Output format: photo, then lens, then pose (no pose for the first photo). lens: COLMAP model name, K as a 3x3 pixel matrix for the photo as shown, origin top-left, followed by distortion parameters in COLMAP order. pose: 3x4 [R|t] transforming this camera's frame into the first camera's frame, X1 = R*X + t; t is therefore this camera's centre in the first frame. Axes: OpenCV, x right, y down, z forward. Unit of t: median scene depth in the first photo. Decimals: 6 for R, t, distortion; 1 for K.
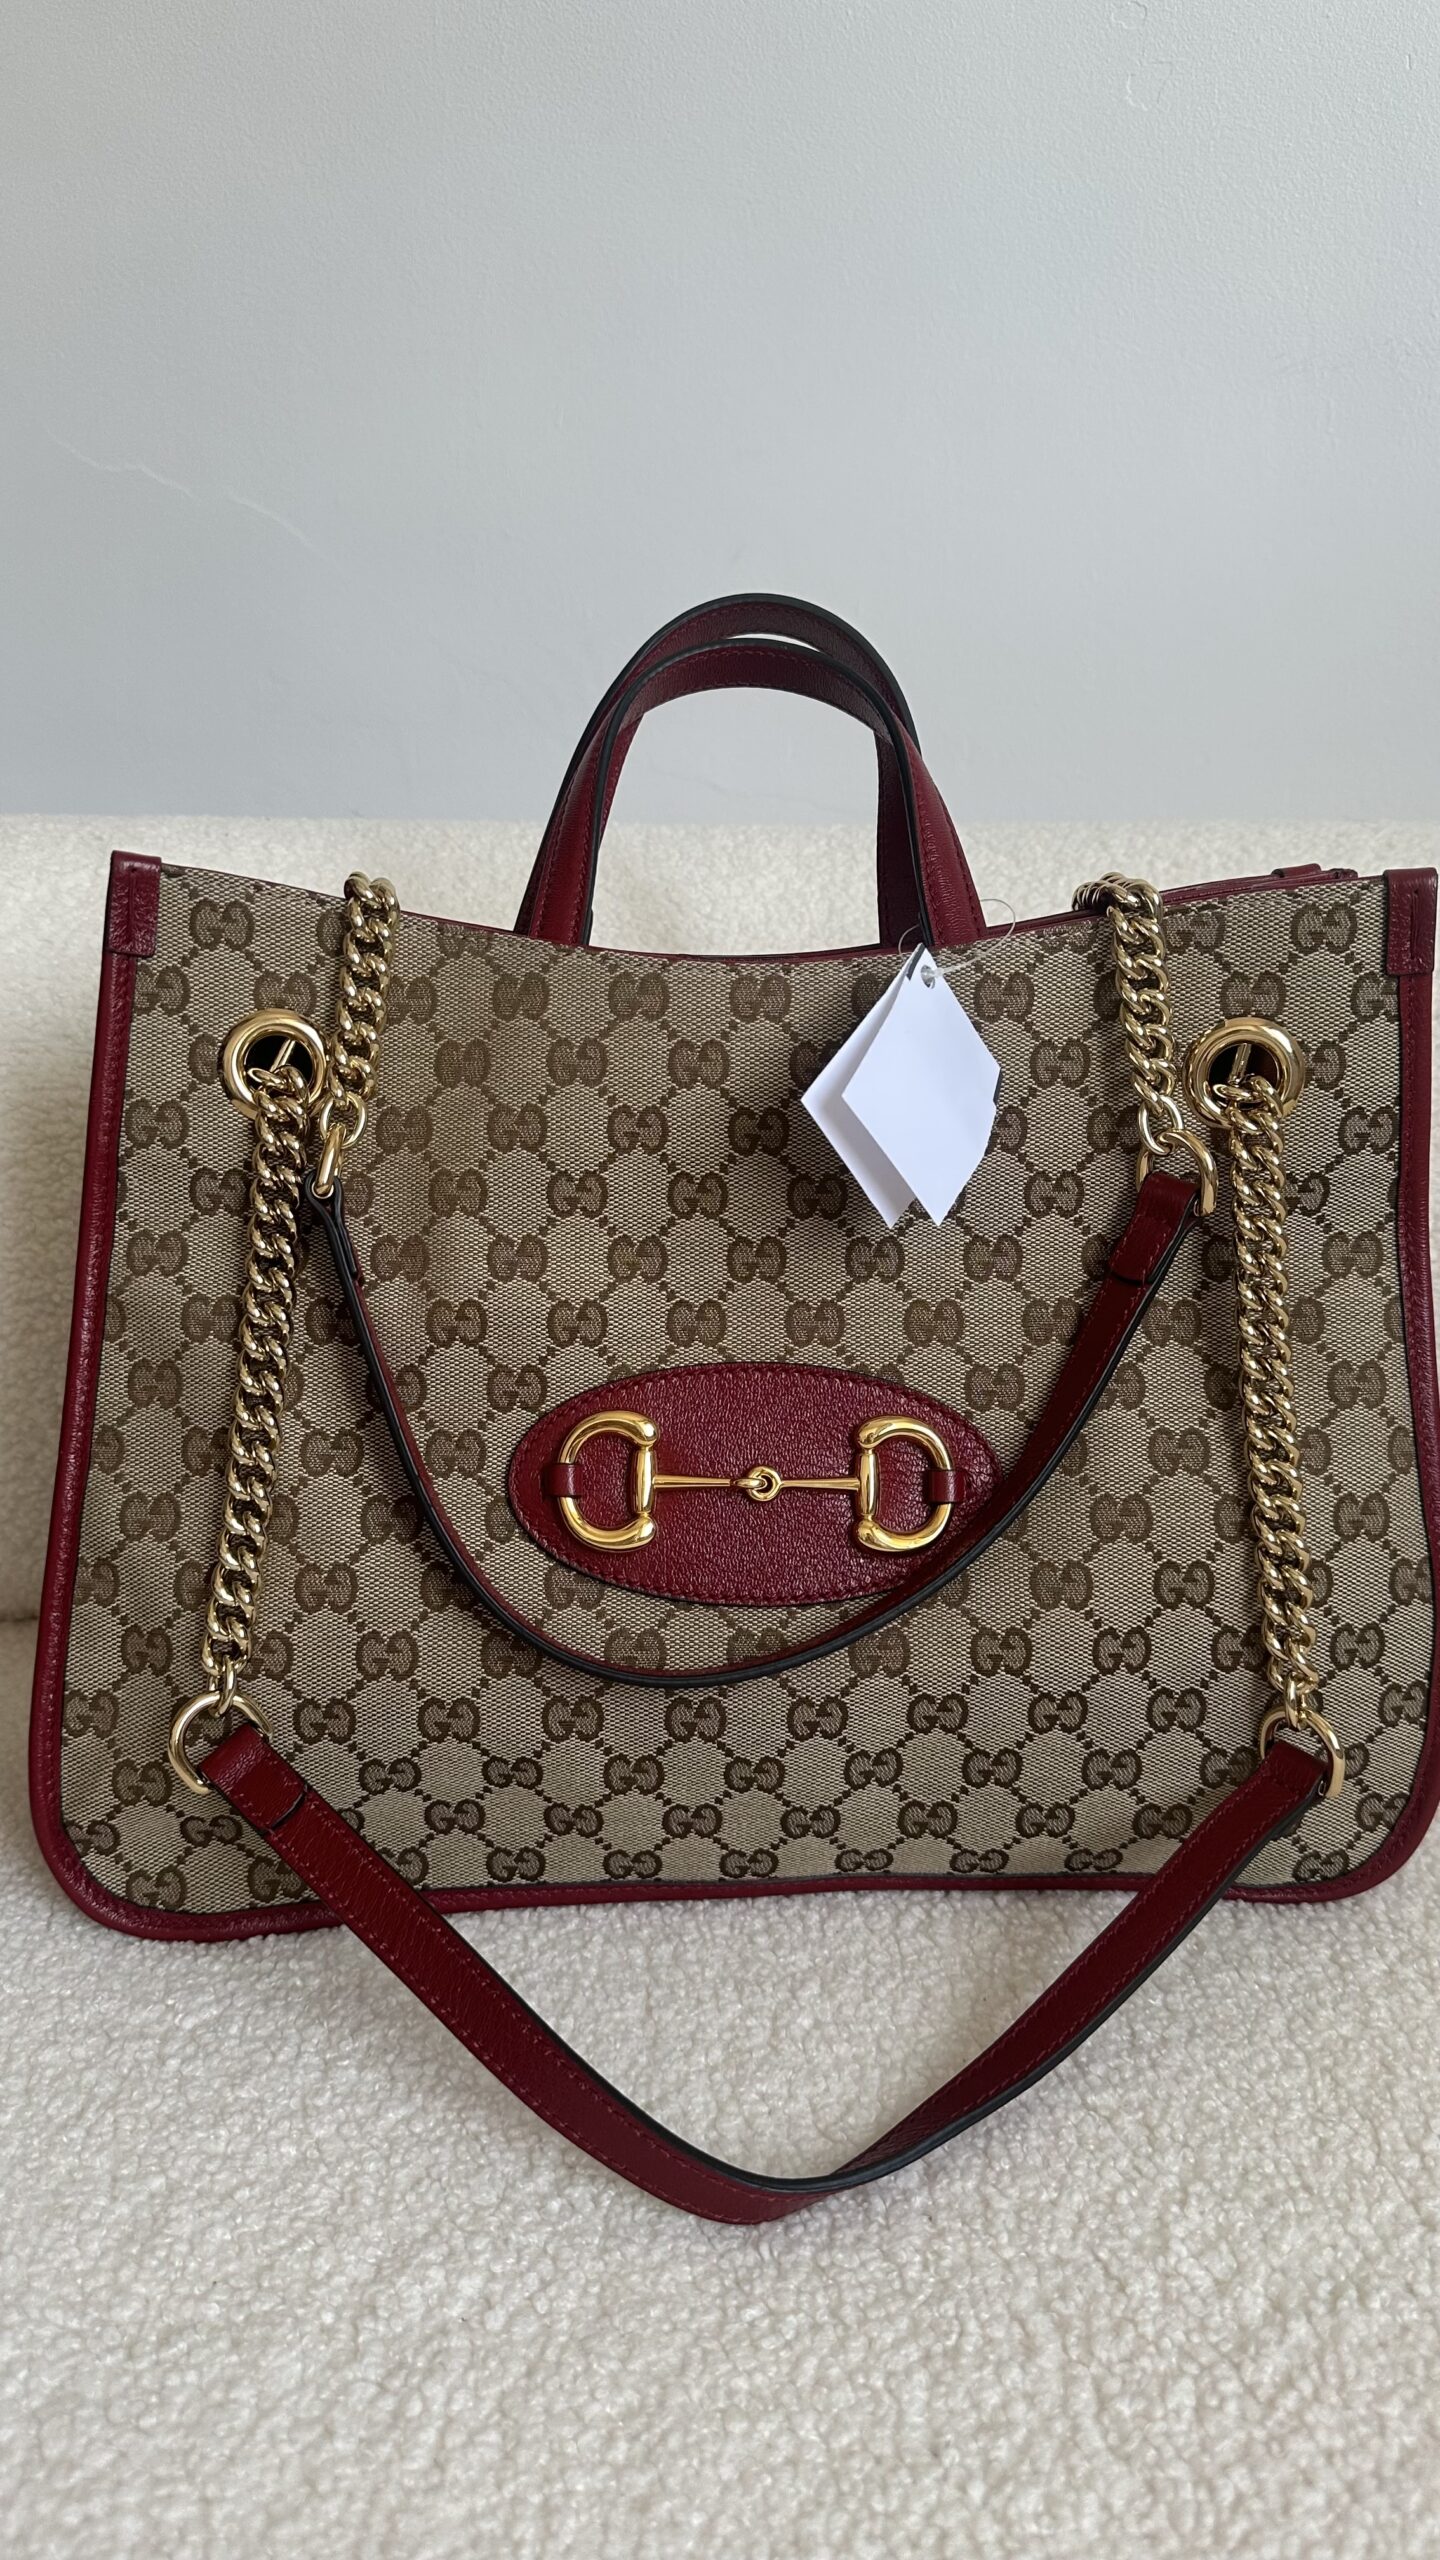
lens RADIAL K [[1895.8, 0, 734.5], [0, 1895.8, 1307.4], [0, 0, 1]] dist [0.108512, -0.002028]
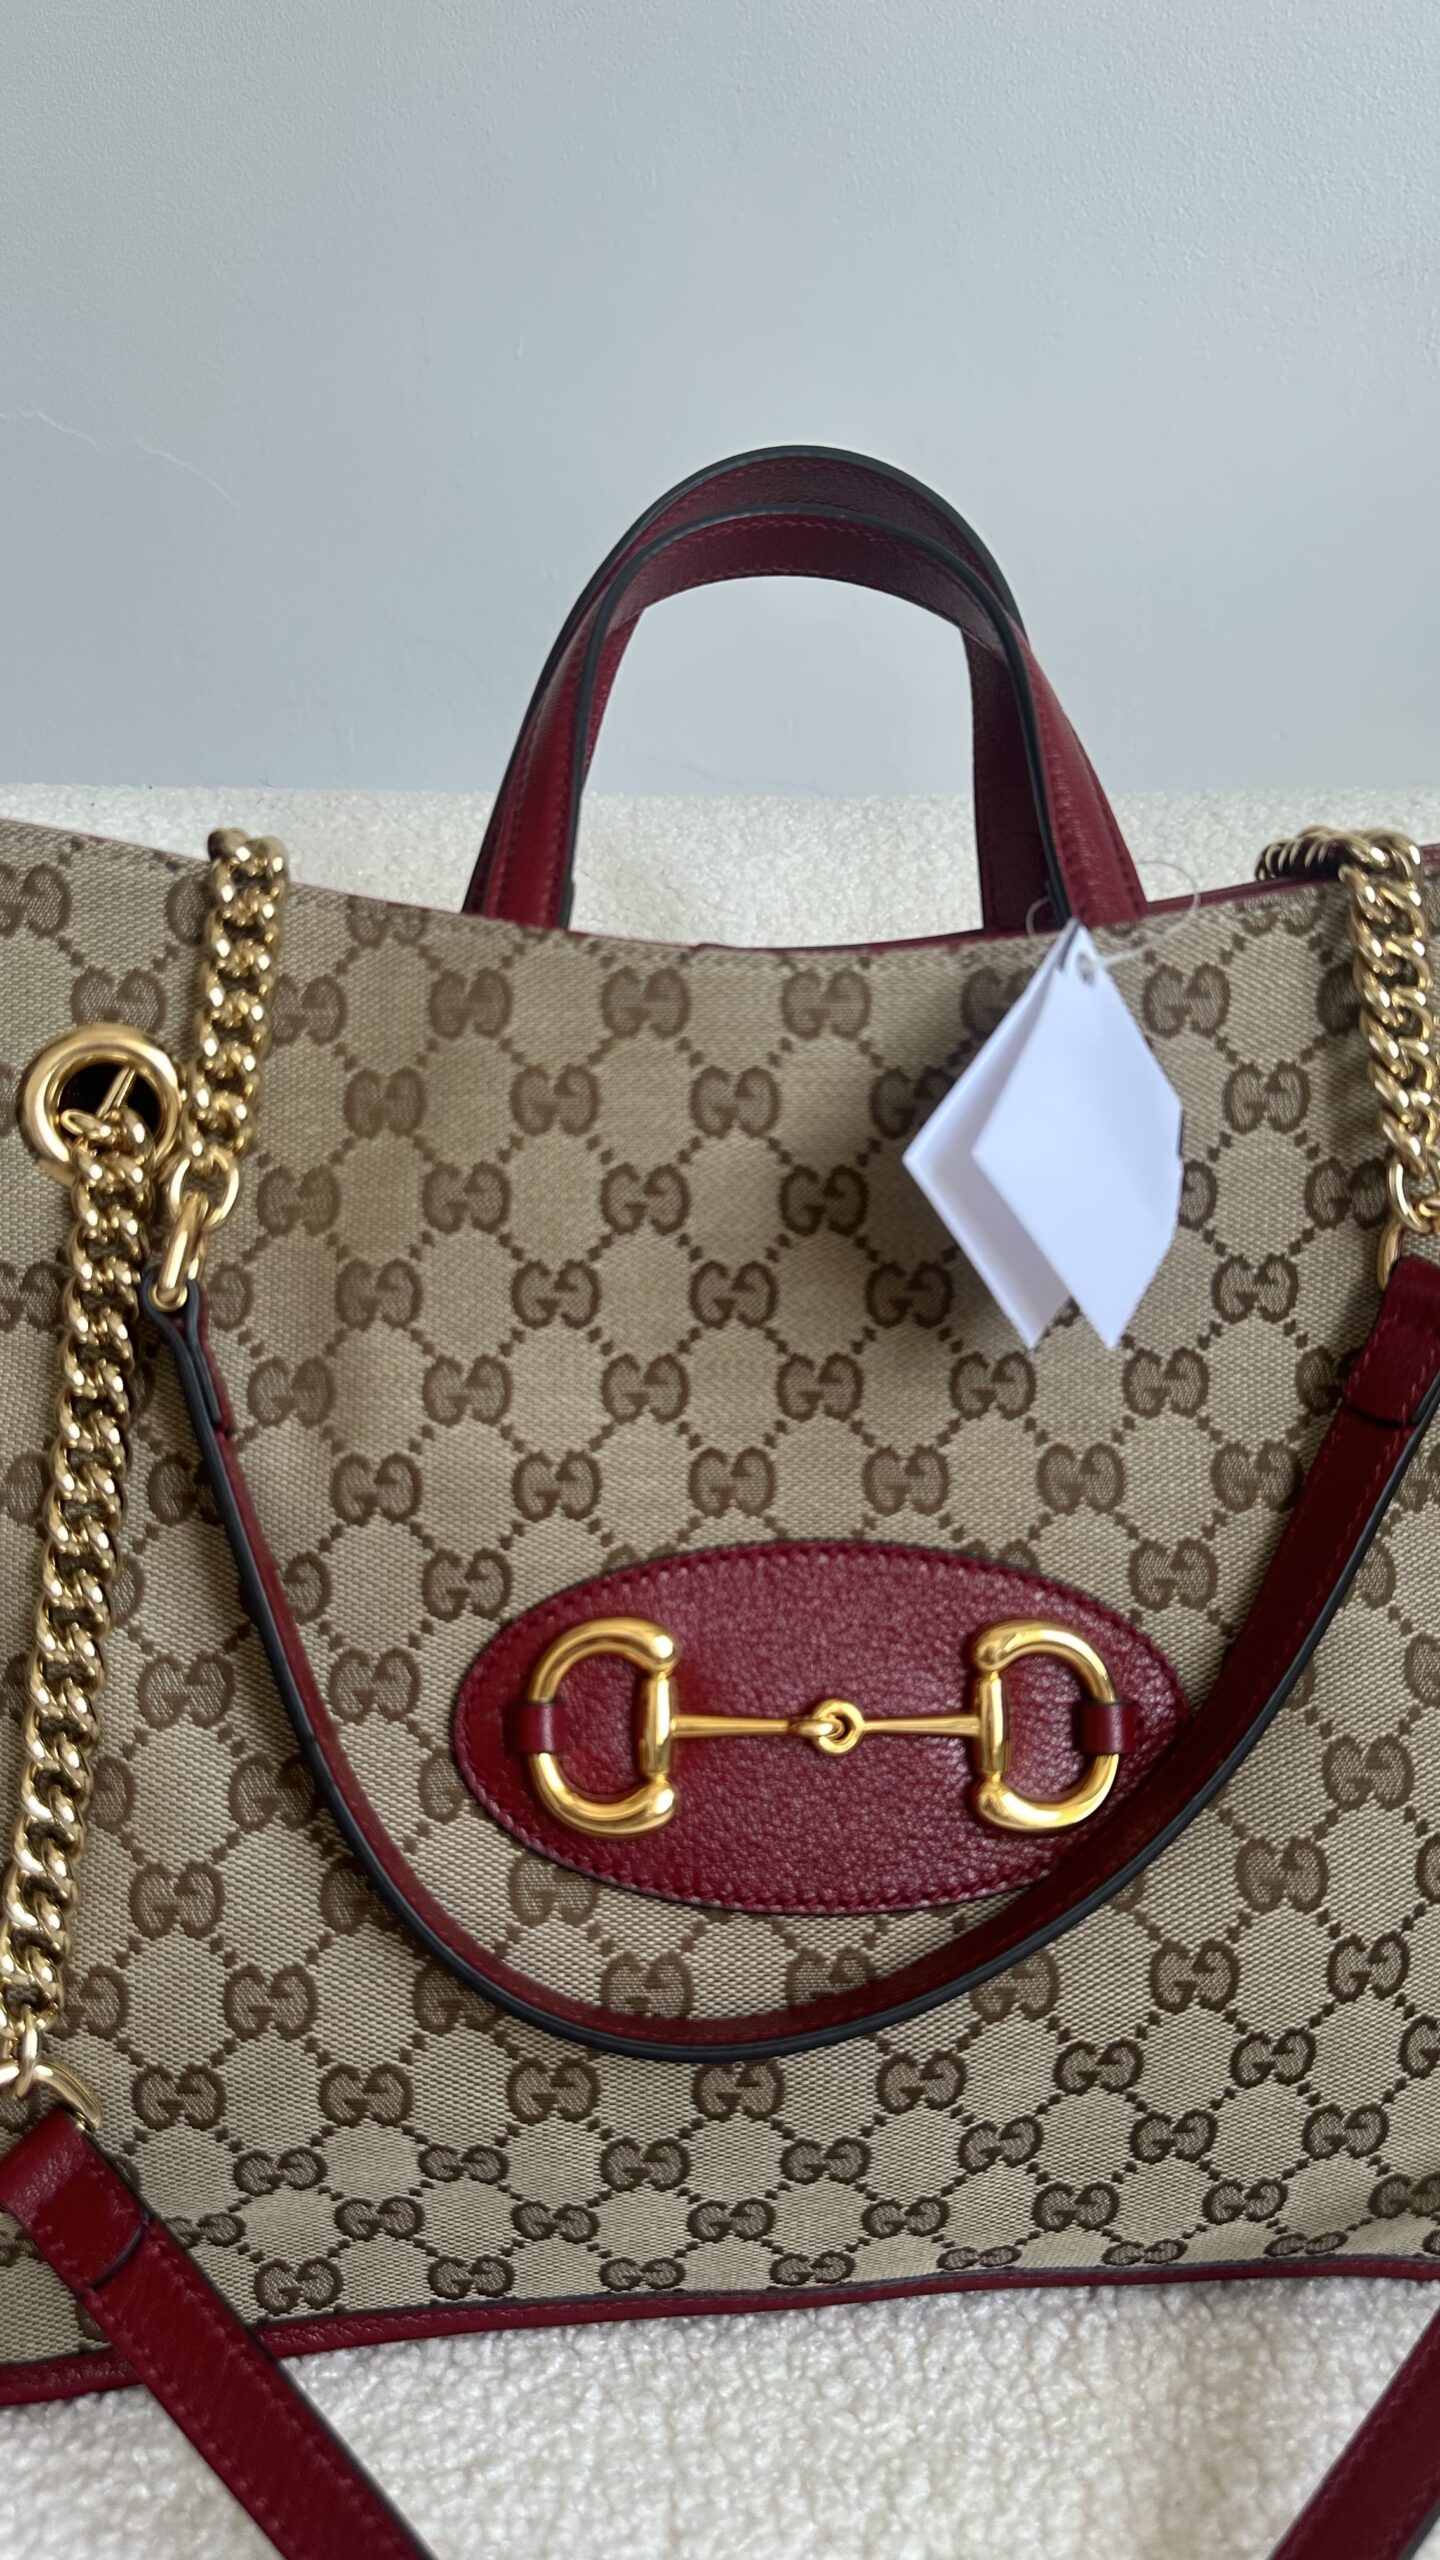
lens RADIAL K [[1752.2, 0, 720.0], [0, 1752.2, 1280.0], [0, 0, 1]] dist [0.130950, -0.296930]
pose [[0.999771, -0.007010, 0.020241, -0.036942], [0.007338, 0.999842, -0.016178, -0.054400], [-0.020125, 0.016323, 0.999664, 0.374339]]
